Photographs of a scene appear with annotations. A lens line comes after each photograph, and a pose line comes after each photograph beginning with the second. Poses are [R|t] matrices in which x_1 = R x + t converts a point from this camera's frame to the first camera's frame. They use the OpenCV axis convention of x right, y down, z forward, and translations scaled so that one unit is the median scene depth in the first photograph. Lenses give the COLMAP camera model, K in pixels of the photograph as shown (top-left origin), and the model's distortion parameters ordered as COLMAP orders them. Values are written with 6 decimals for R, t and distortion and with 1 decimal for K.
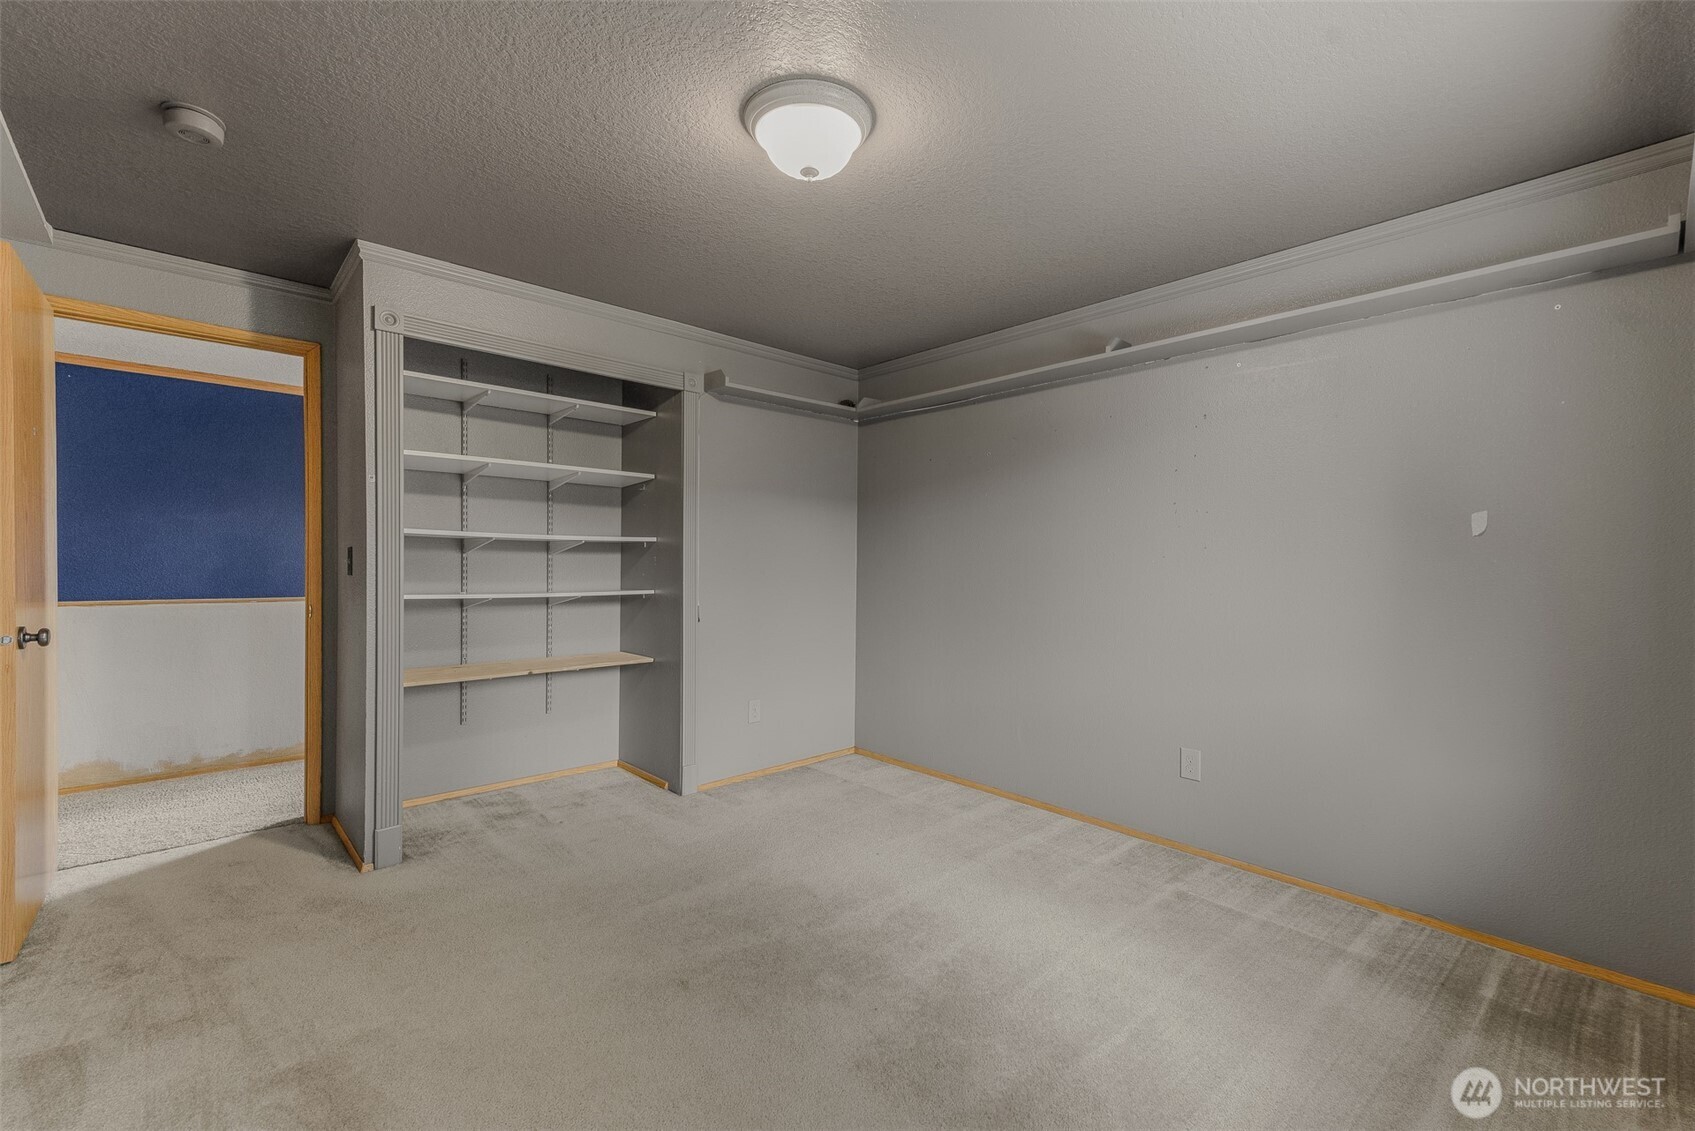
lens RADIAL K [[732.3, 0, 856.8], [0, 732.3, 571.7], [0, 0, 1]] dist [0.022274, 0.000341]
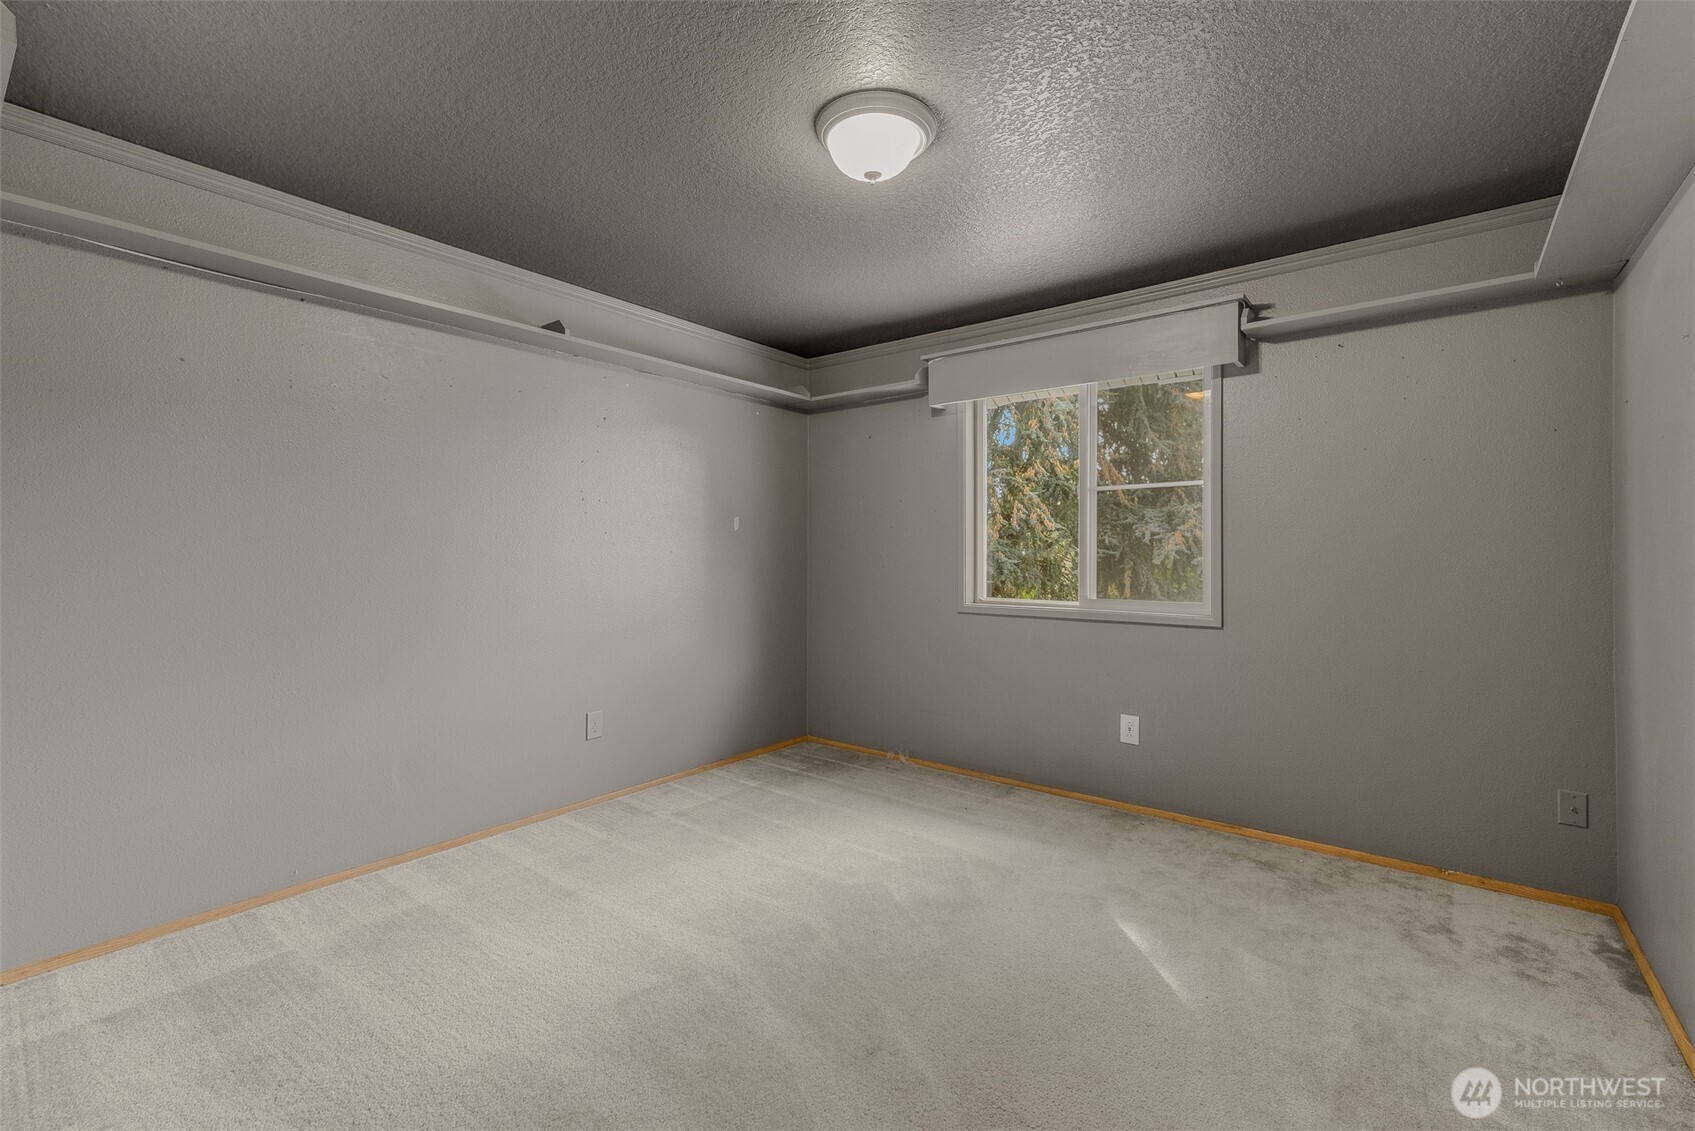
lens RADIAL K [[732.3, 0, 856.8], [0, 732.3, 571.7], [0, 0, 1]] dist [0.022274, 0.000341]
pose [[-0.158070, -0.038164, 0.986690, -0.797057], [0.010149, 0.999137, 0.040271, -0.017770], [-0.987376, 0.016380, -0.157546, 0.868030]]
